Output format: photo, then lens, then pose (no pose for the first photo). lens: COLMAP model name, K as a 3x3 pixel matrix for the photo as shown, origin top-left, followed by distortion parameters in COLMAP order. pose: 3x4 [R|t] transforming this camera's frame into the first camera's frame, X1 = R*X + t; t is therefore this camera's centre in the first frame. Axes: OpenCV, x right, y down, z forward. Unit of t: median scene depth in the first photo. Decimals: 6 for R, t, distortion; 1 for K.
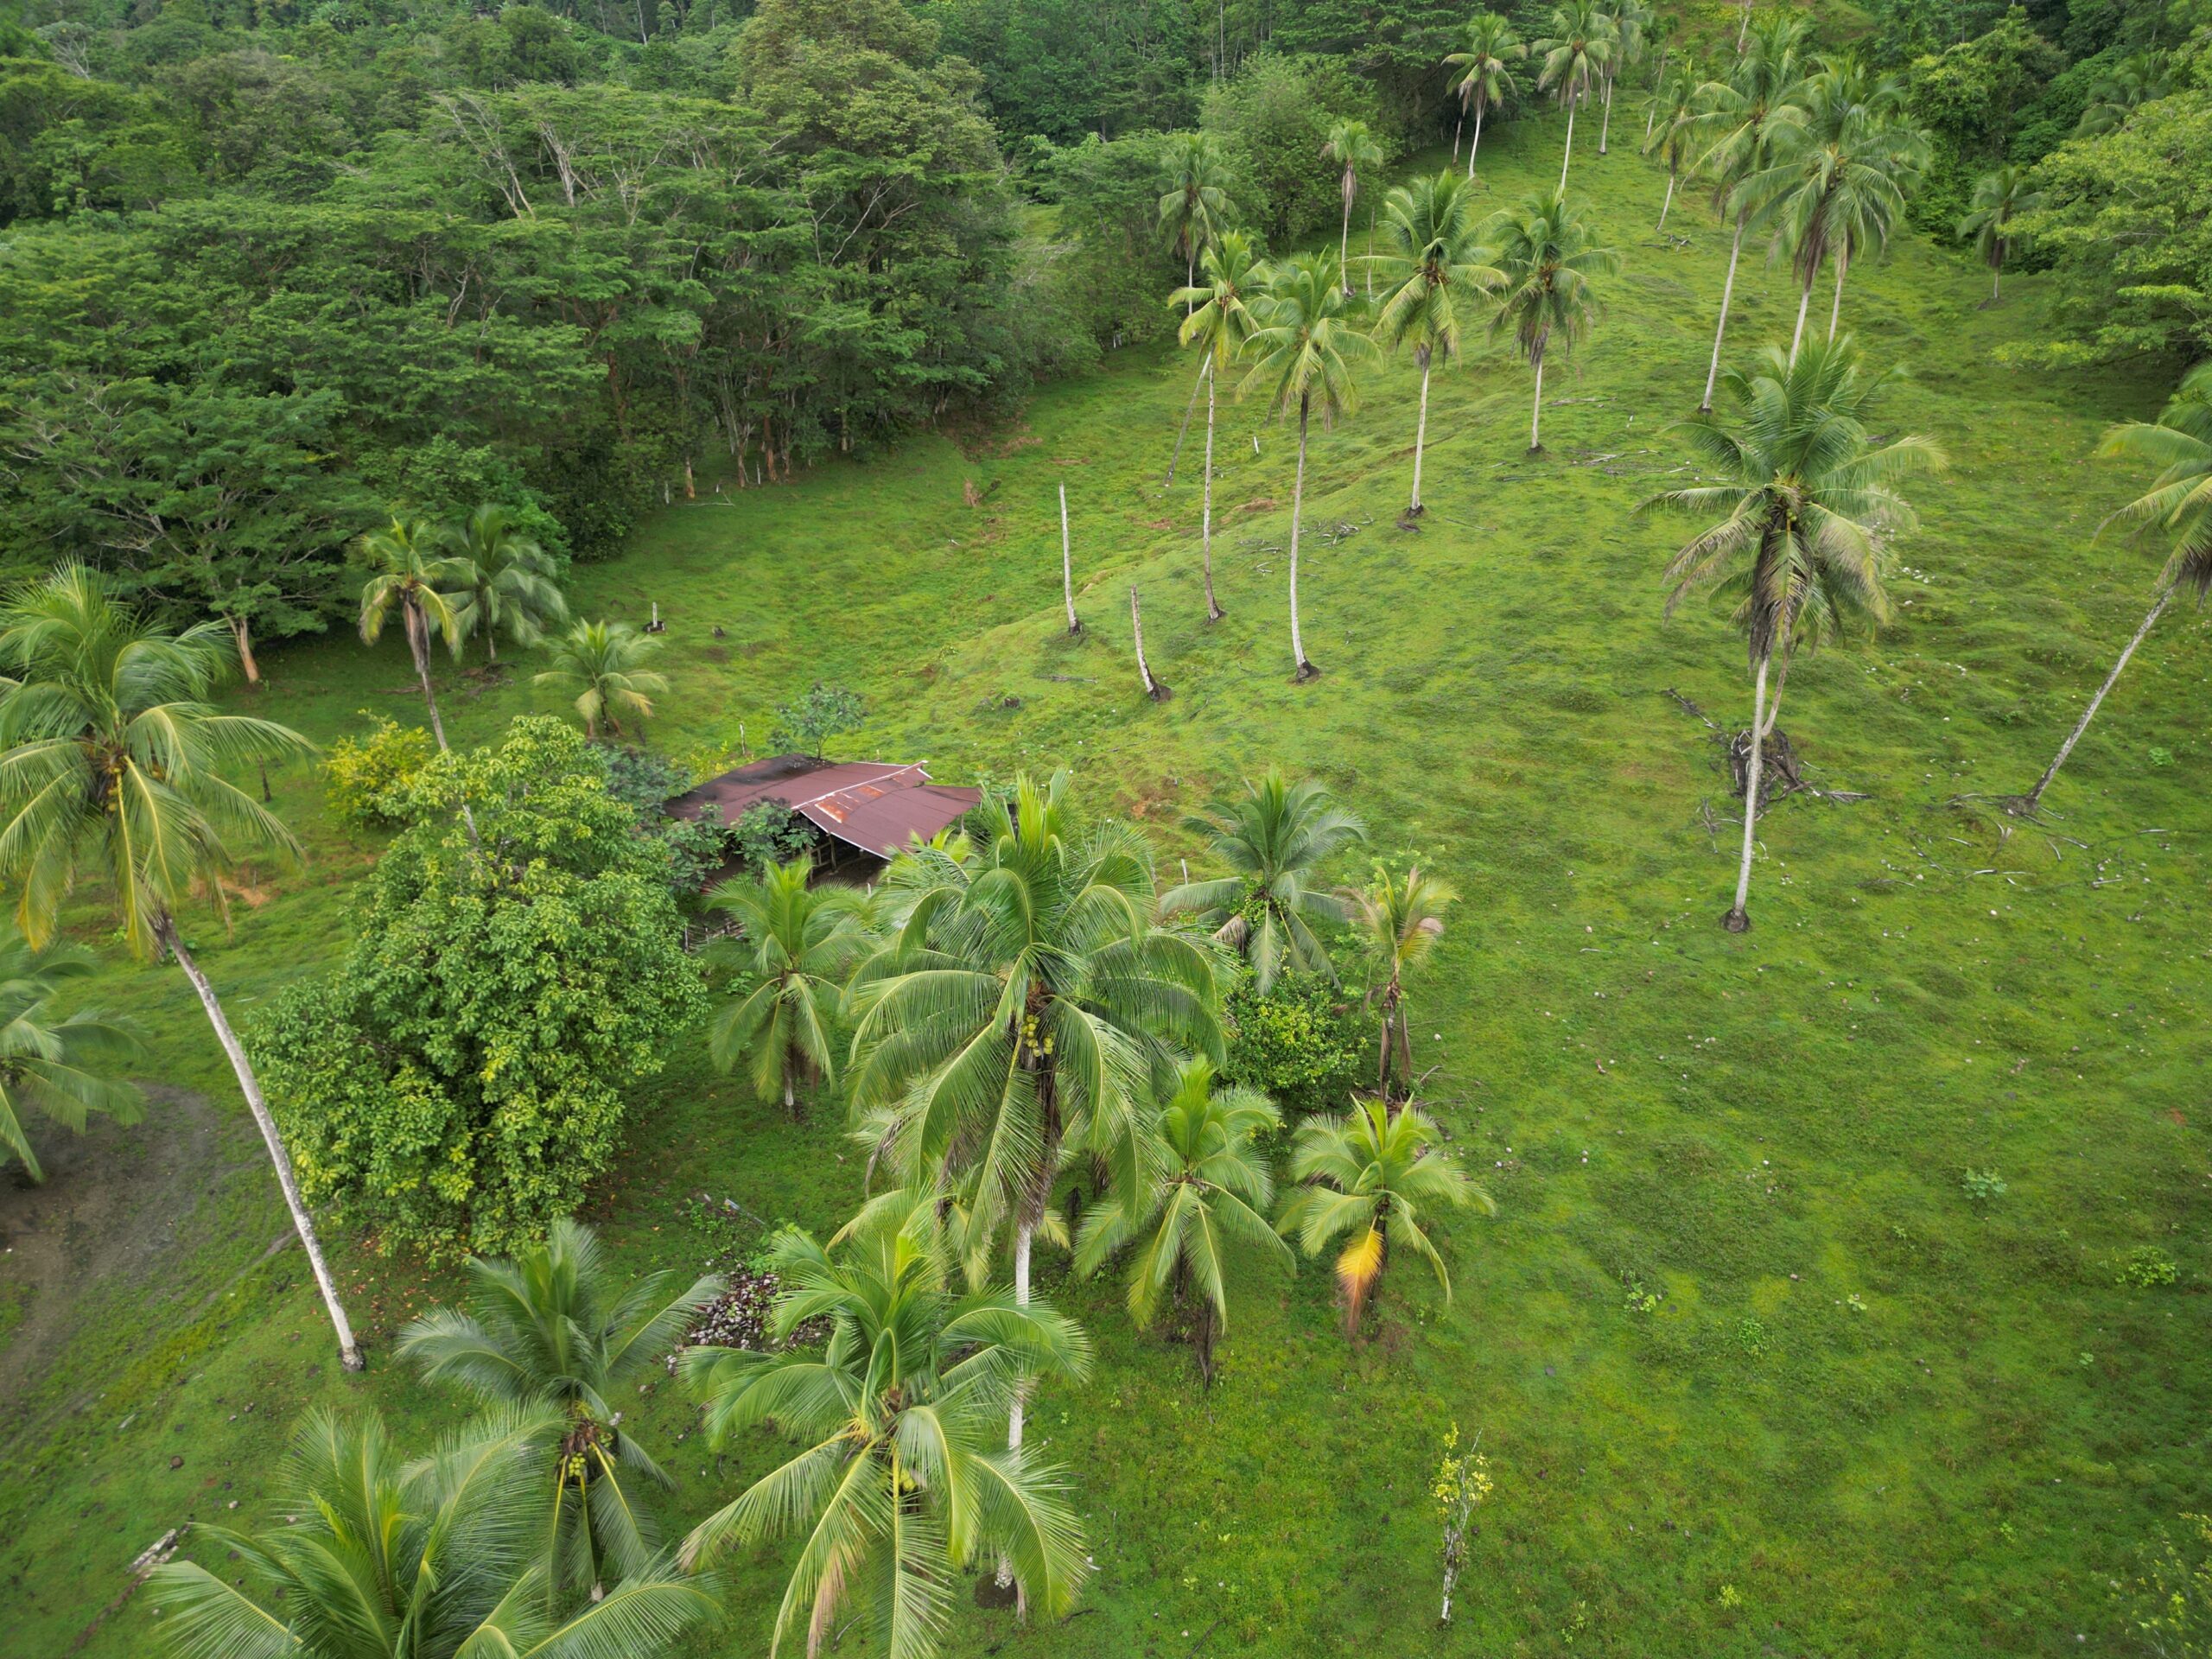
lens RADIAL K [[1545.3, 0, 1103.8], [0, 1545.3, 825.9], [0, 0, 1]] dist [0.078875, -0.078247]
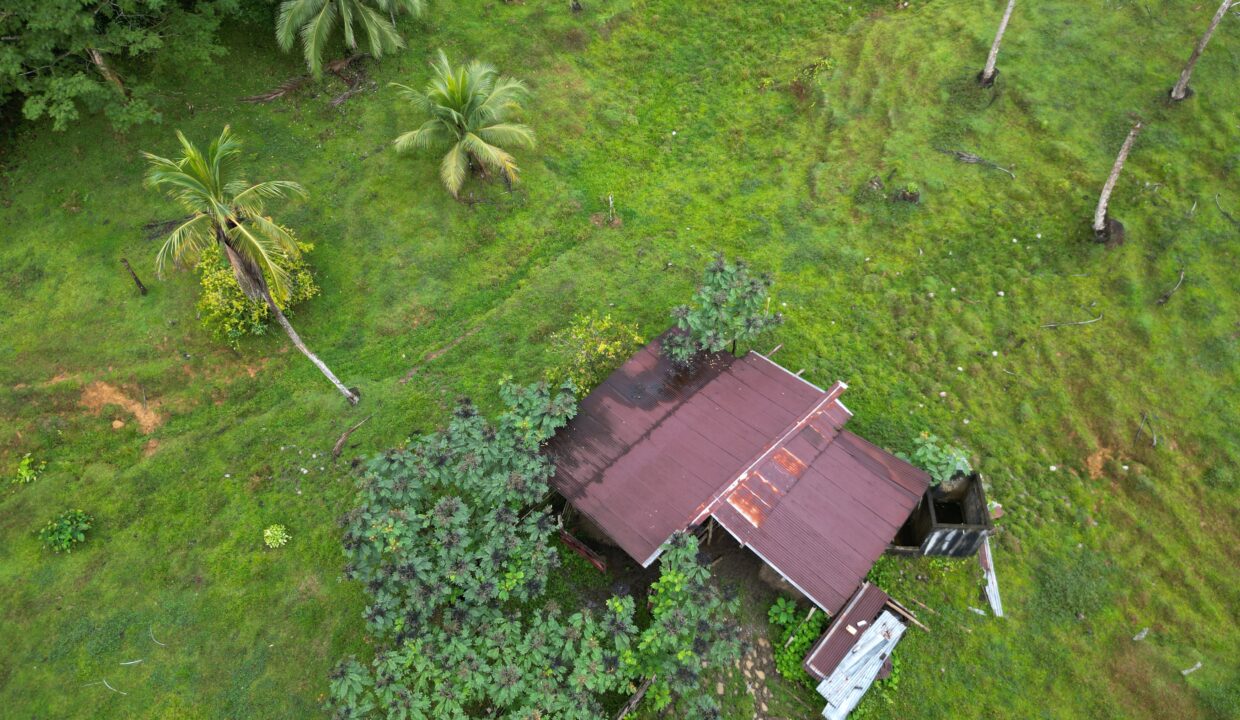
lens RADIAL K [[888.1, 0, 618.4], [0, 888.1, 348.3], [0, 0, 1]] dist [0.068182, -0.064231]
pose [[0.987938, 0.114763, -0.103959, -0.121999], [-0.047691, 0.864229, 0.500832, -0.191374], [0.147322, -0.489834, 0.859278, 0.370562]]
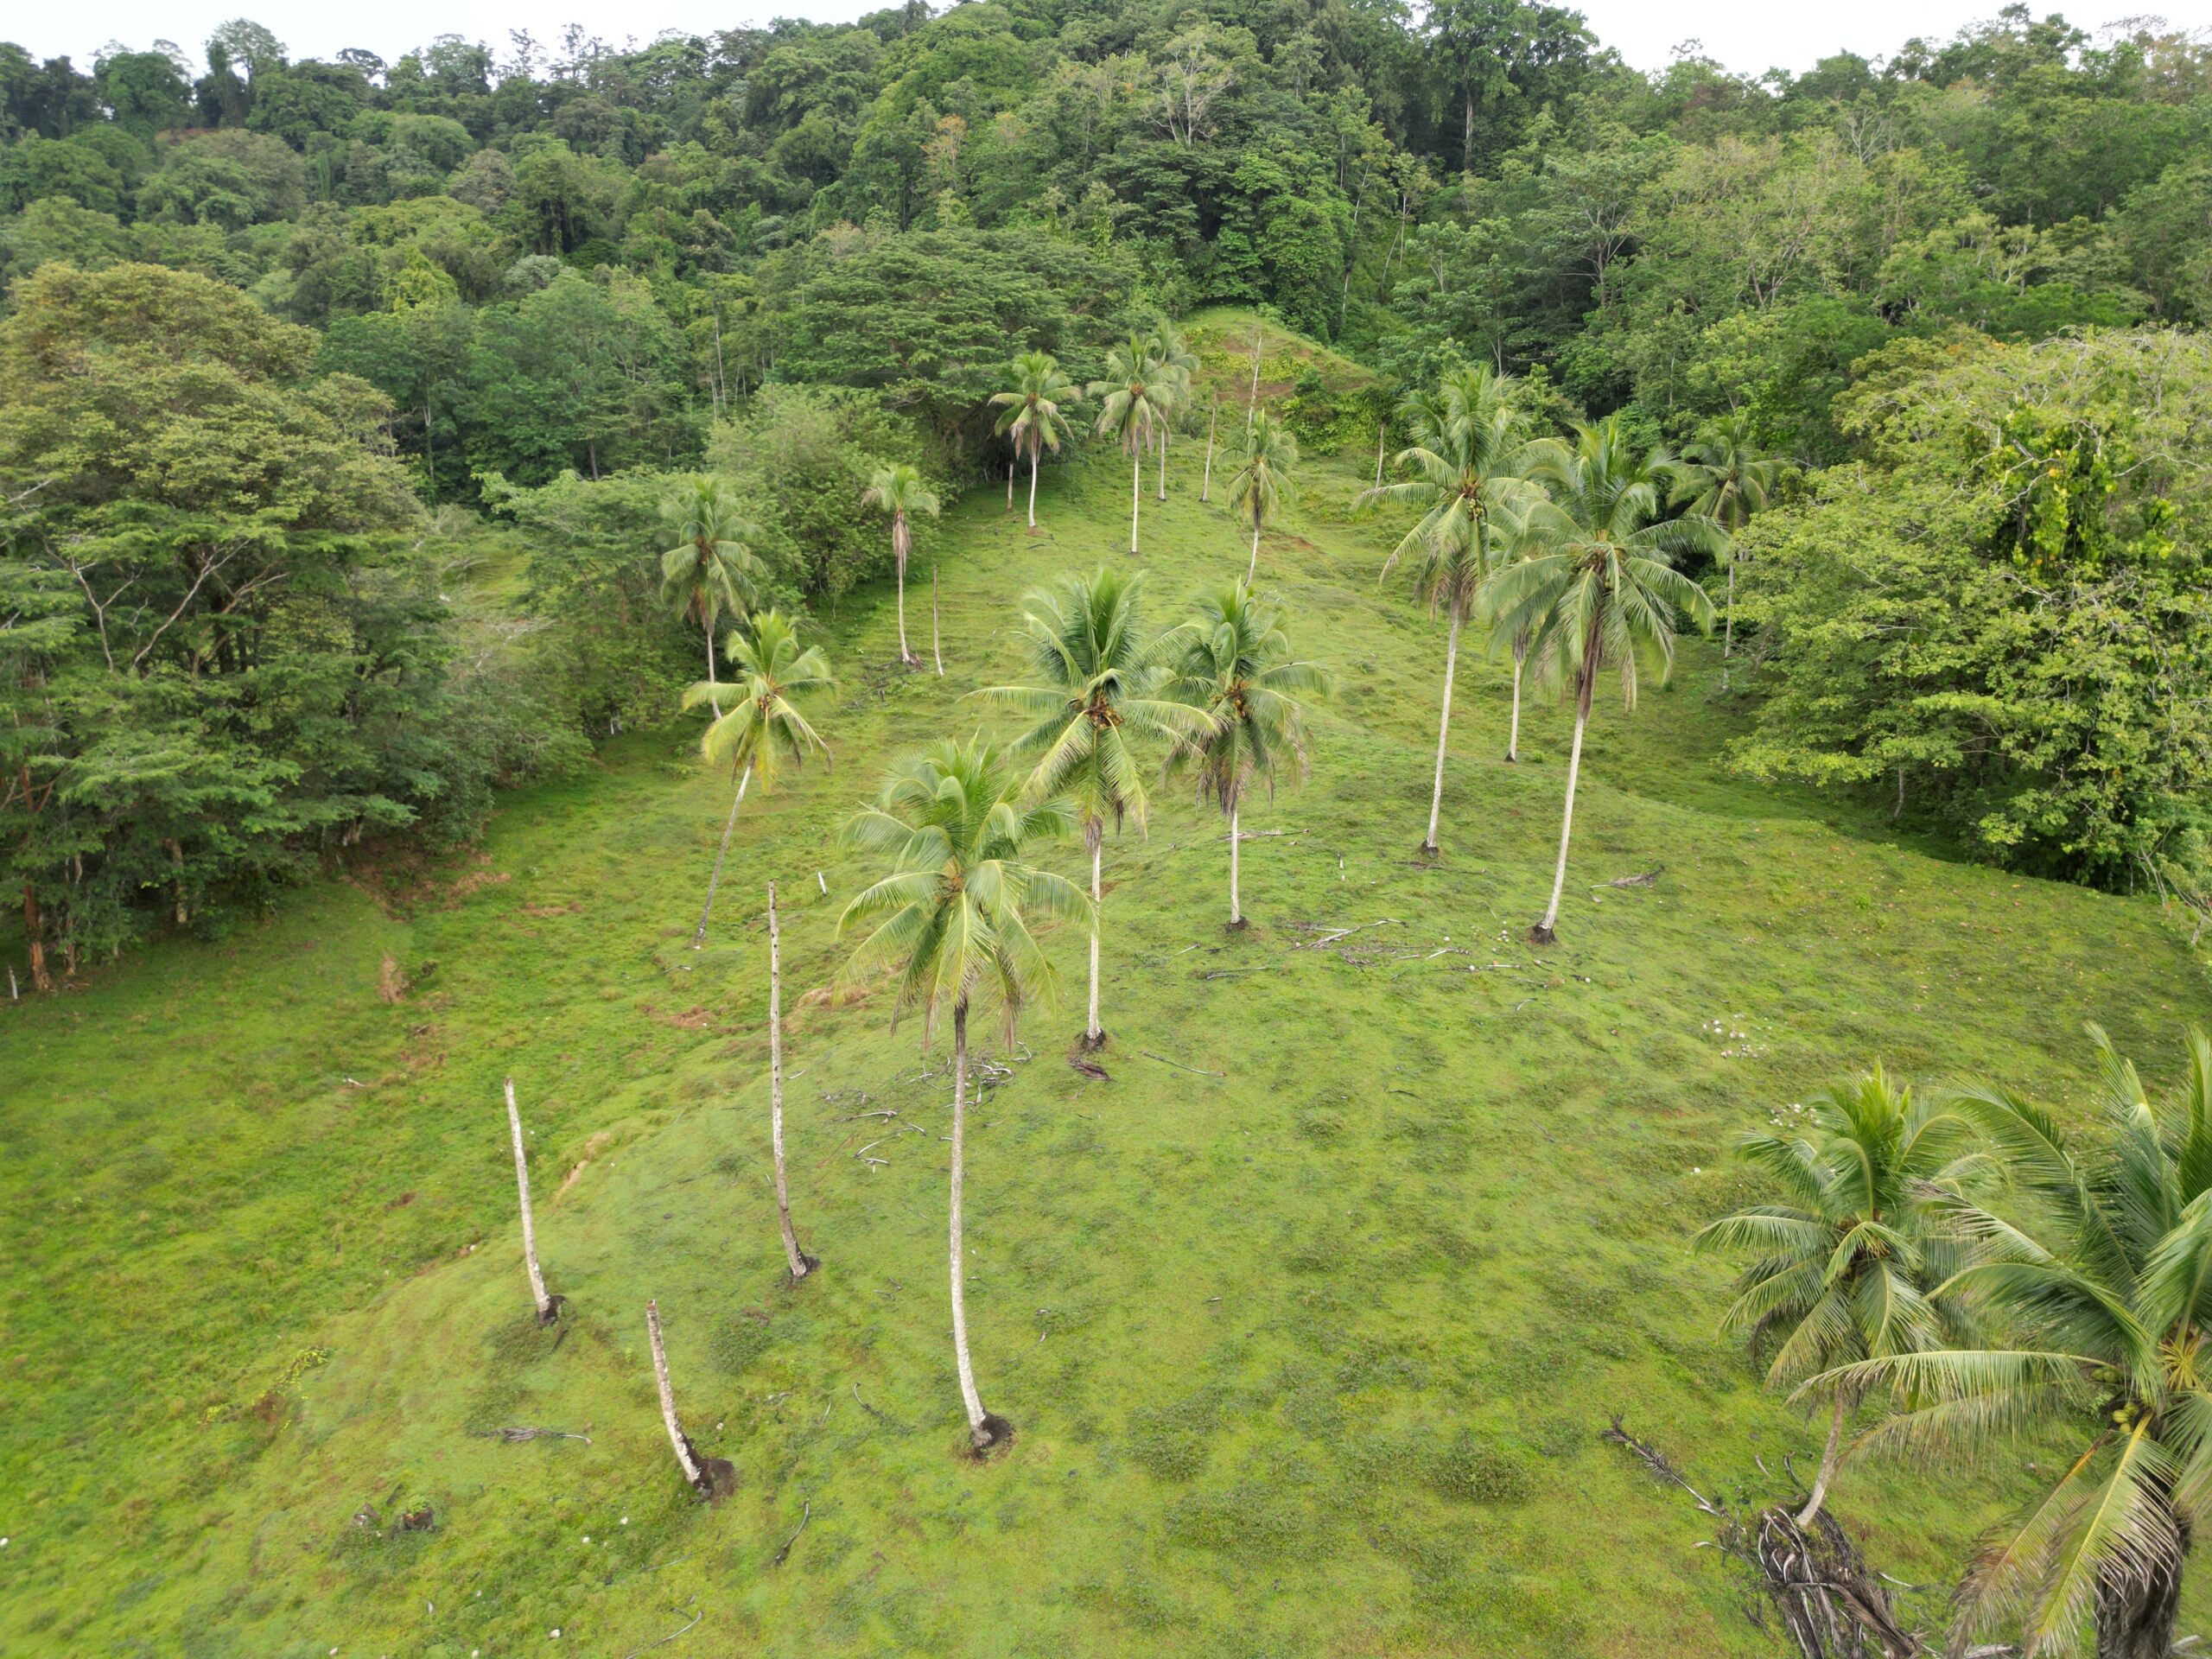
lens RADIAL K [[1552.8, 0, 1104.4], [0, 1552.8, 825.0], [0, 0, 1]] dist [0.070310, -0.064395]
pose [[0.954476, -0.054123, 0.293337, 0.013299], [0.106207, 0.980617, -0.164650, -0.148802], [-0.278740, 0.188309, 0.941724, 0.293700]]
